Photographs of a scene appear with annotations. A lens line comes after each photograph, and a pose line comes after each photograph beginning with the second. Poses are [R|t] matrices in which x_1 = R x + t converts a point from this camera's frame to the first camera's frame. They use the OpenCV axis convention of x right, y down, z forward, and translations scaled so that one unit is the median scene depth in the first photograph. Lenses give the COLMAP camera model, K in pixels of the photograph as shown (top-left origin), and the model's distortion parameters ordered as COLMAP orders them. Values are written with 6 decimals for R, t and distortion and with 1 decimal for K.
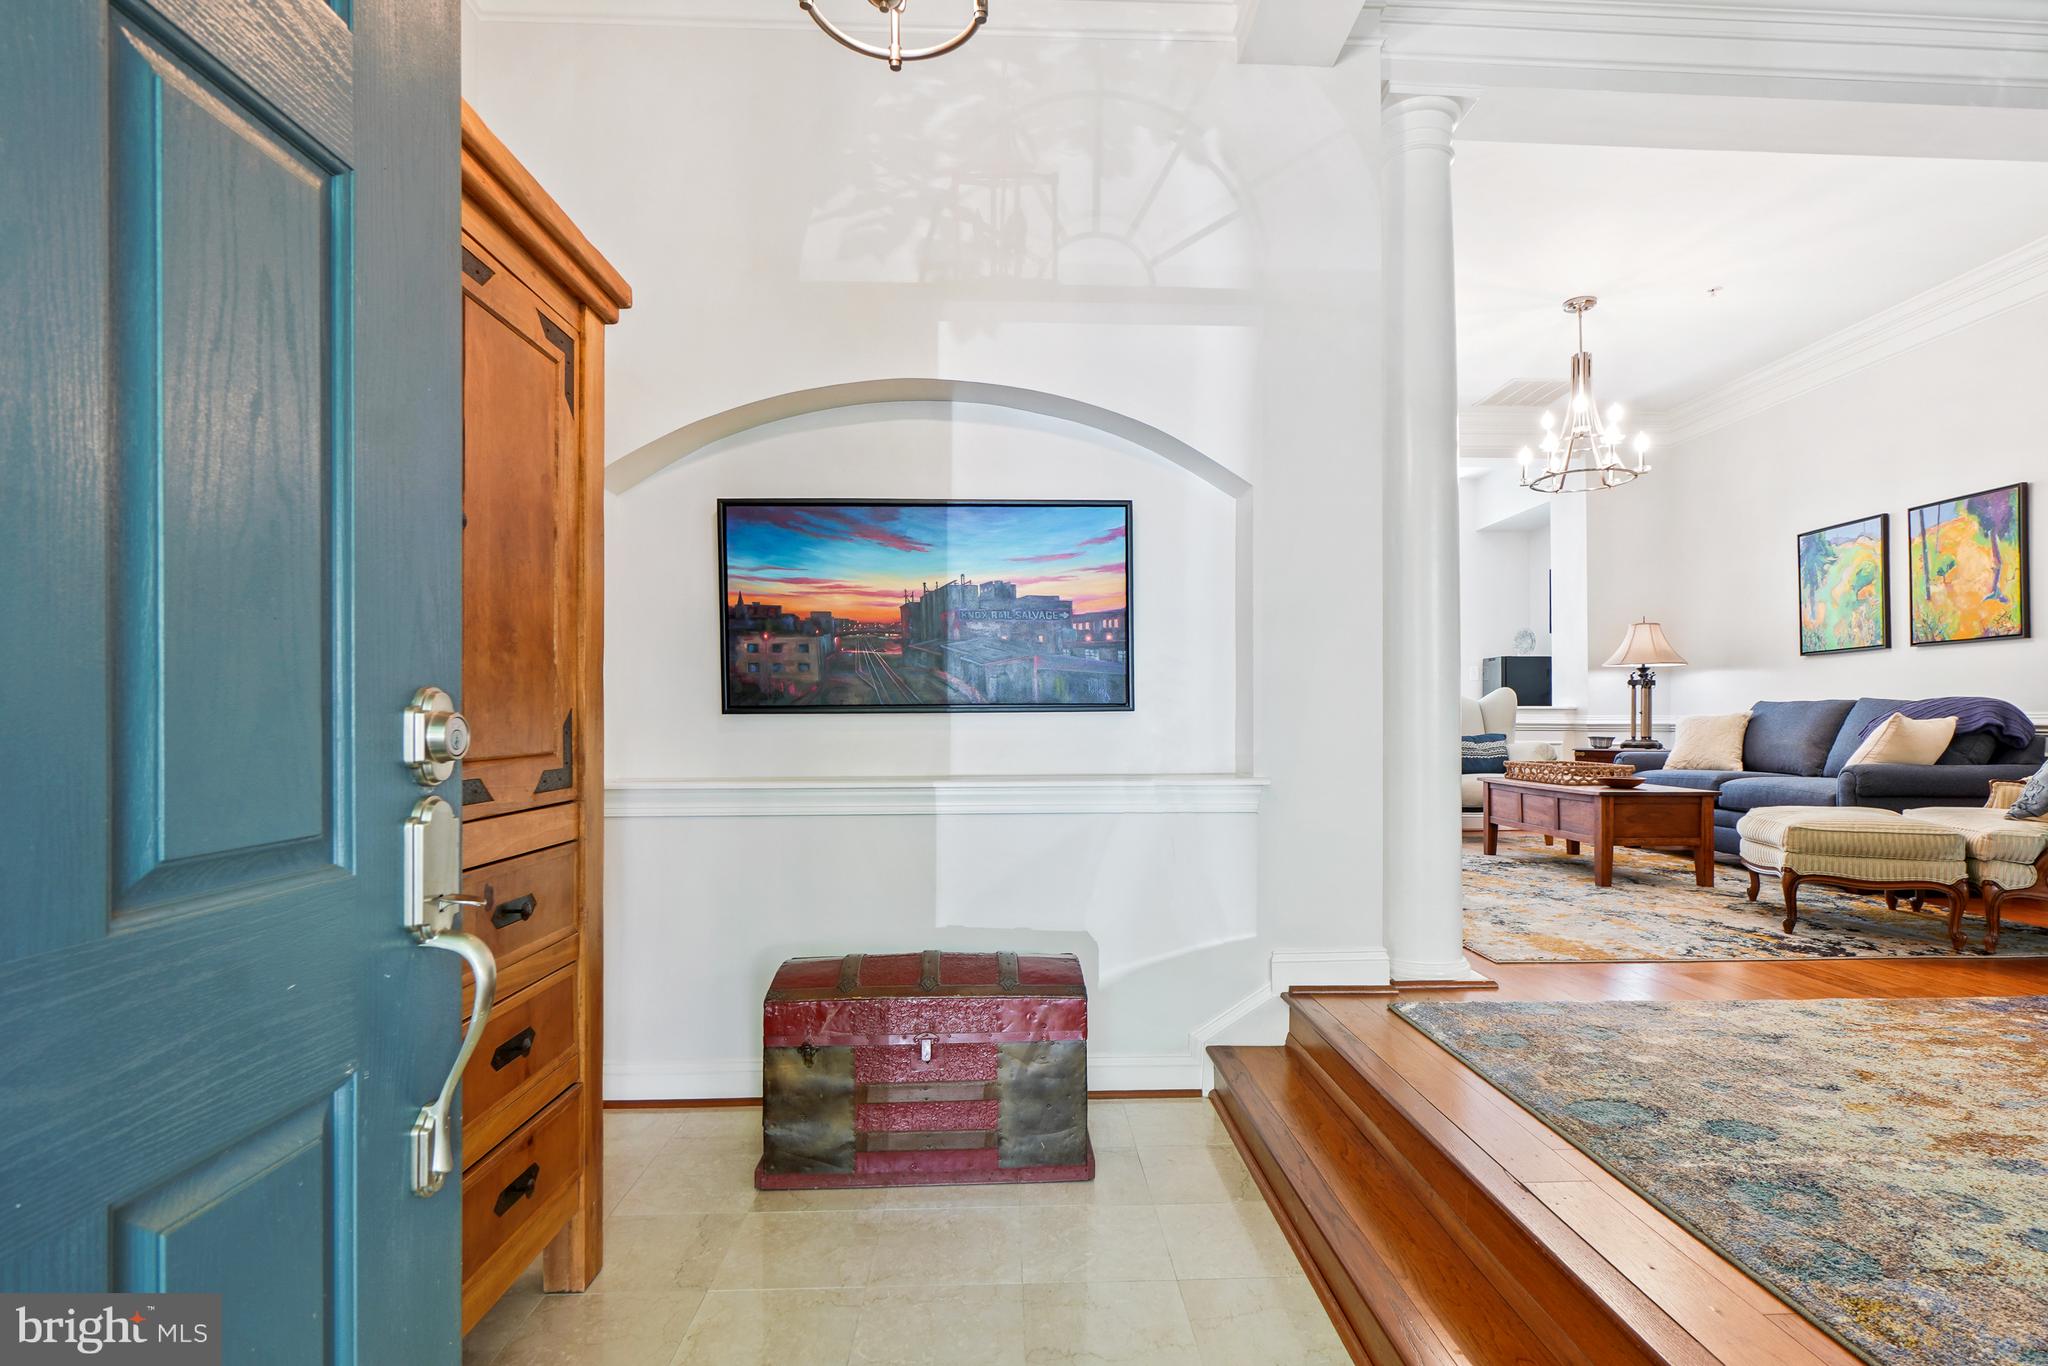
lens RADIAL K [[1006.1, 0, 1028.6], [0, 1006.1, 694.9], [0, 0, 1]] dist [0.000078, 0.000010]
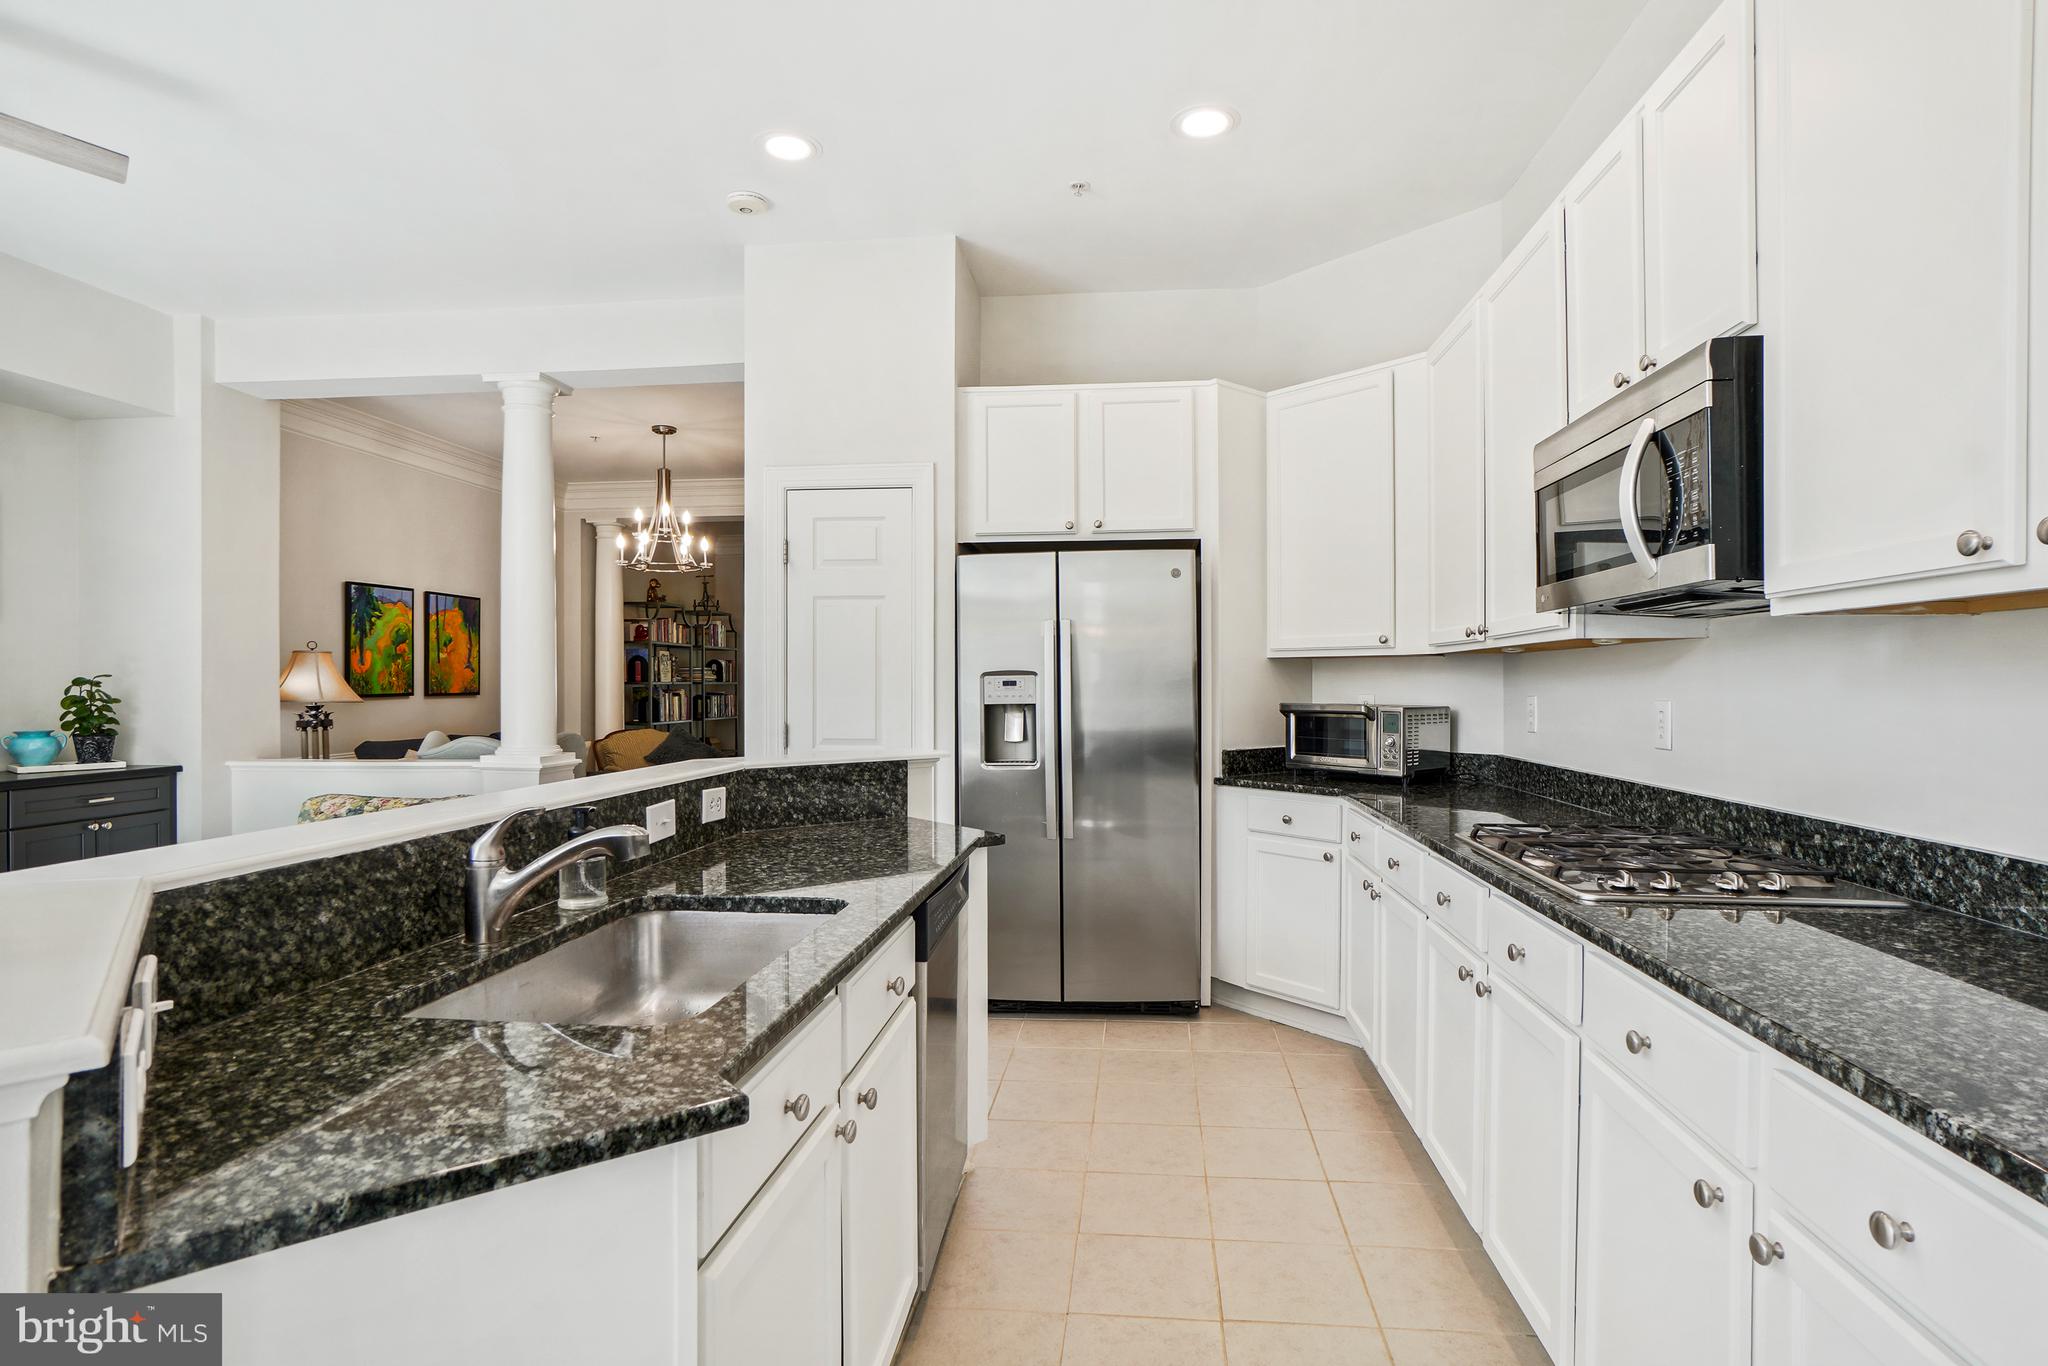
lens RADIAL K [[1006.1, 0, 1026.8], [0, 1006.1, 685.1], [0, 0, 1]] dist [0.000078, 0.000010]
pose [[-0.990701, 0.005479, 0.135945, -0.070116], [0.002130, 0.999691, -0.024767, -0.026074], [-0.136039, -0.024247, -0.990407, 2.001899]]
